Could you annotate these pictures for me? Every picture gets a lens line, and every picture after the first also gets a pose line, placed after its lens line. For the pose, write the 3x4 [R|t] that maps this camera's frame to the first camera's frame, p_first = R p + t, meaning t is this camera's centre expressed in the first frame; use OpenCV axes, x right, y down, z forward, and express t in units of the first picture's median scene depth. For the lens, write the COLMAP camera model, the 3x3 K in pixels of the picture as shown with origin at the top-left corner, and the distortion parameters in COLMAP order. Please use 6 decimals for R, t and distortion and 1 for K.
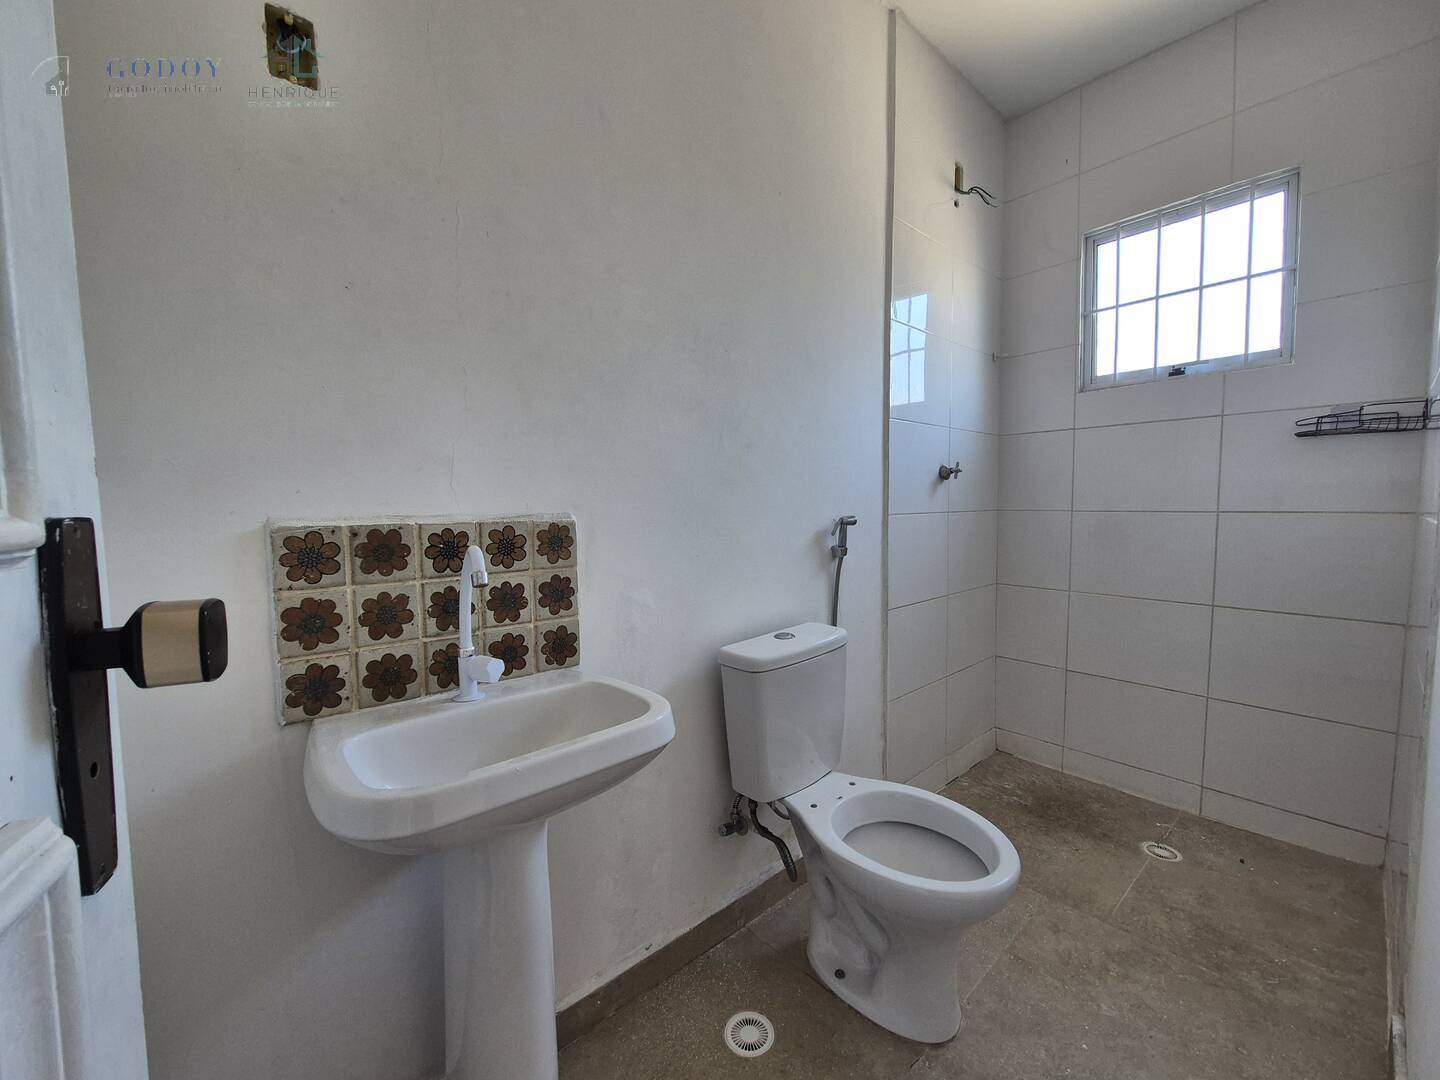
lens RADIAL K [[582.0, 0, 721.6], [0, 582.0, 540.2], [0, 0, 1]] dist [0.001145, -0.000008]
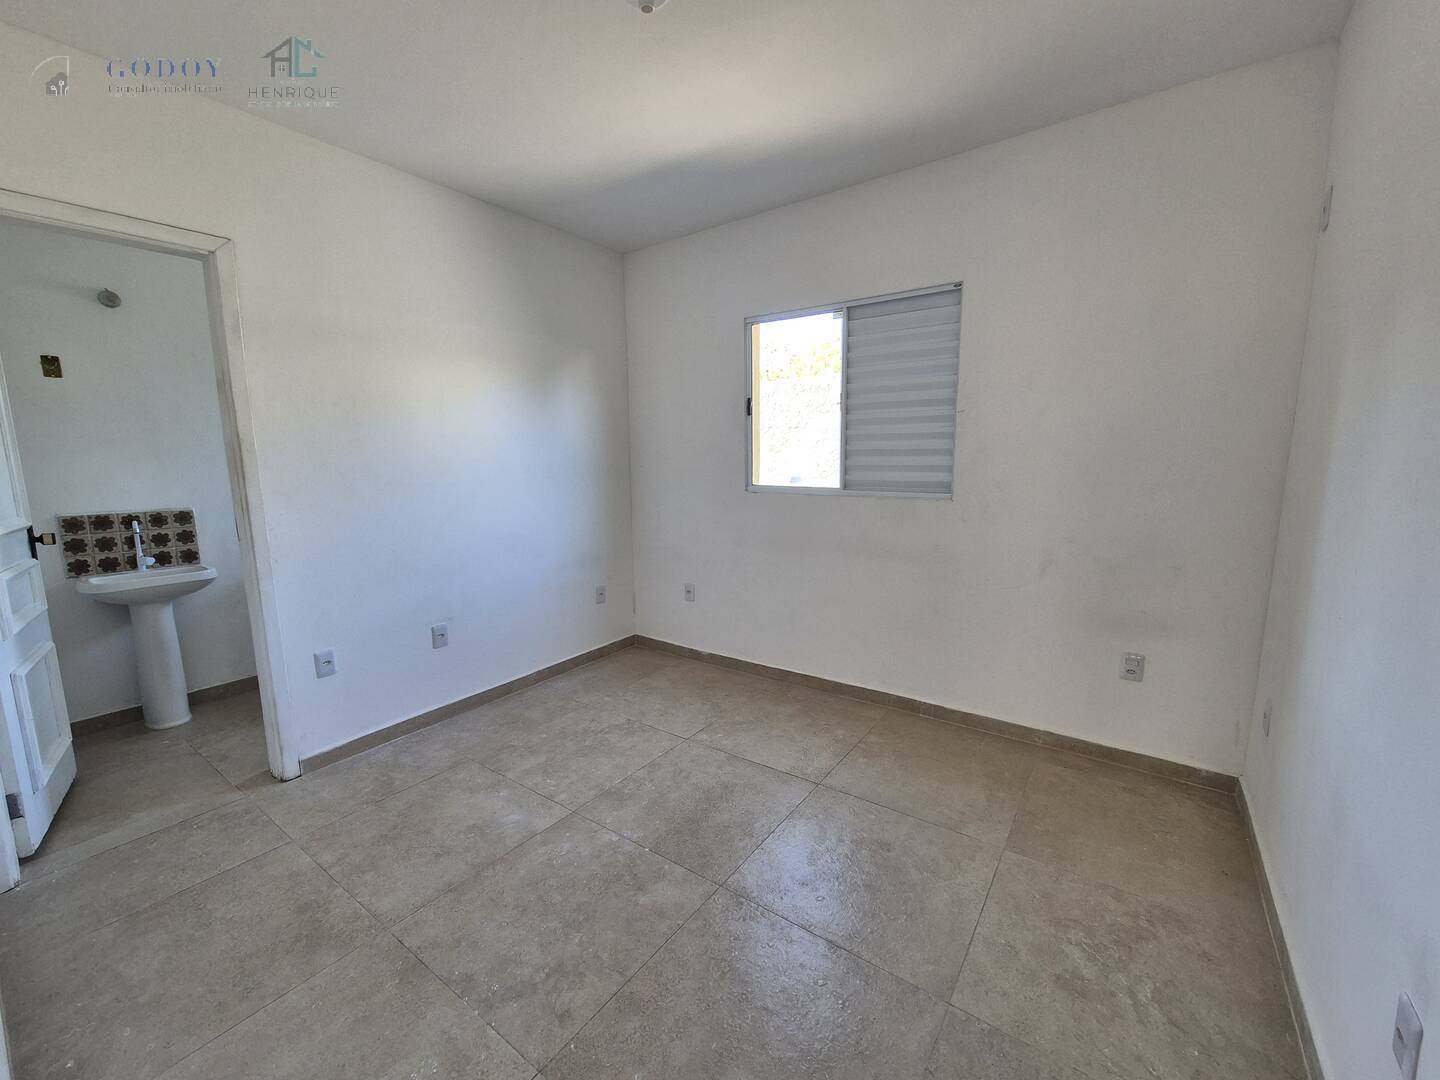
lens RADIAL K [[582.0, 0, 716.9], [0, 582.0, 539.3], [0, 0, 1]] dist [0.001145, -0.000008]
pose [[0.983068, -0.011952, 0.182853, 1.981288], [-0.003925, 0.996268, 0.086226, -0.168104], [-0.183202, -0.085484, 0.979352, -2.529072]]
